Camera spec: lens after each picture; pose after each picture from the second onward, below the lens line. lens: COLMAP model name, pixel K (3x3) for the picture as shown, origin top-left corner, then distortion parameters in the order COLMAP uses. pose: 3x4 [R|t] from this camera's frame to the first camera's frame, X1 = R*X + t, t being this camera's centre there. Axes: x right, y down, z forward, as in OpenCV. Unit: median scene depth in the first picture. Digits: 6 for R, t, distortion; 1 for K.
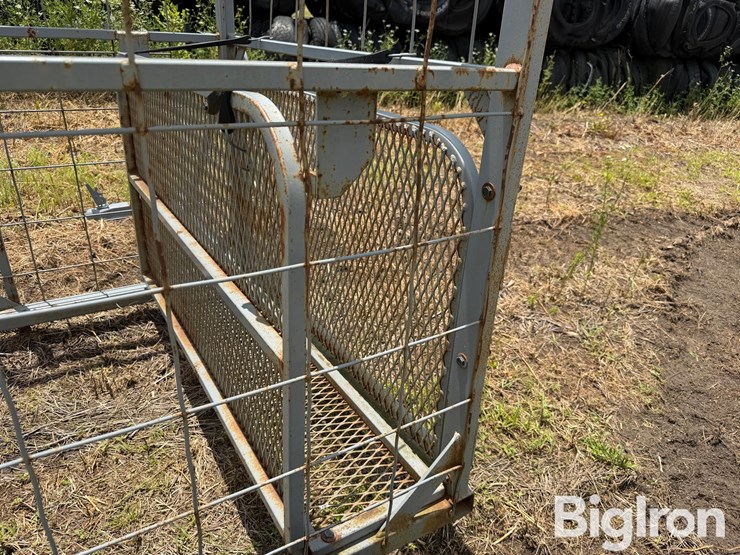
lens RADIAL K [[521.7, 0, 374.3], [0, 521.7, 284.9], [0, 0, 1]] dist [-0.004013, -0.008414]
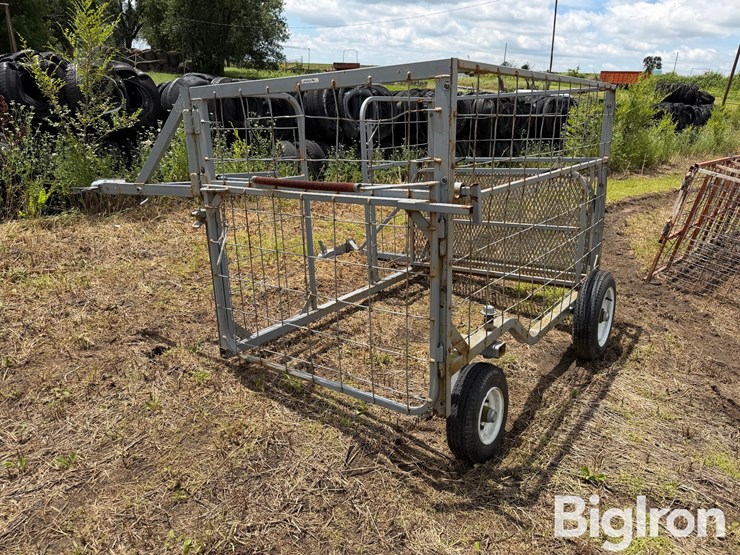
lens RADIAL K [[521.7, 0, 374.3], [0, 521.7, 284.9], [0, 0, 1]] dist [-0.004013, -0.008414]
pose [[0.917803, -0.190920, 0.348120, -1.494700], [0.244648, 0.962511, -0.117131, 0.320074], [-0.312707, 0.192670, 0.930104, -1.070419]]
